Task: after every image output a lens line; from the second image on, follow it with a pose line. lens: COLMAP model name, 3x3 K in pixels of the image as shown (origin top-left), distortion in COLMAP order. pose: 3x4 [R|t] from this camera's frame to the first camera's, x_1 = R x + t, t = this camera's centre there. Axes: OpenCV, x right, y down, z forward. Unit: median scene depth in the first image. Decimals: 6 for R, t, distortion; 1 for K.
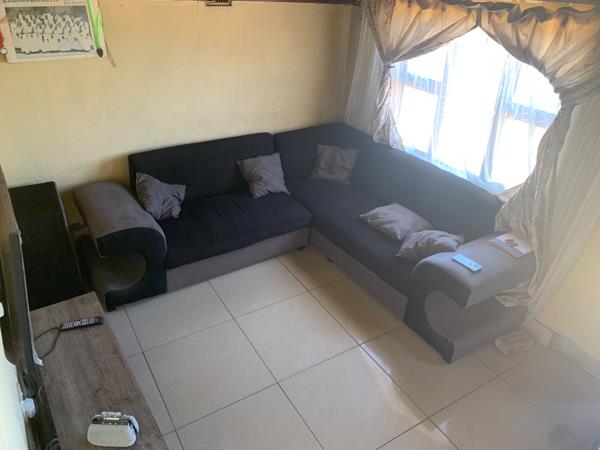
lens RADIAL K [[461.6, 0, 298.4], [0, 461.6, 224.9], [0, 0, 1]] dist [0.025733, -0.038117]
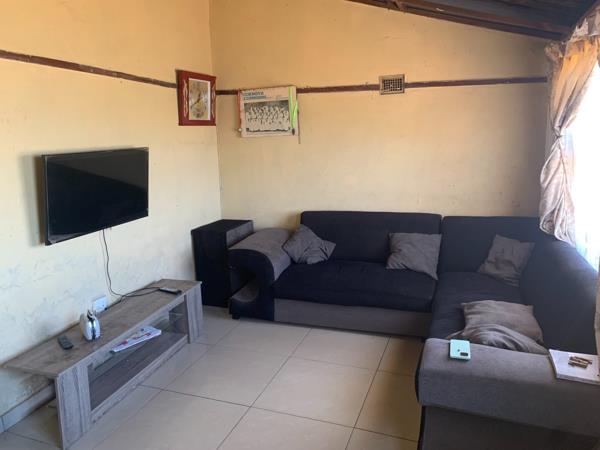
lens RADIAL K [[461.6, 0, 297.5], [0, 461.6, 224.4], [0, 0, 1]] dist [0.025733, -0.038117]
pose [[0.588184, 0.086288, -0.804111, 0.655508], [-0.345349, 0.925876, -0.153258, 0.081734], [0.731283, 0.367842, 0.574385, 0.304228]]
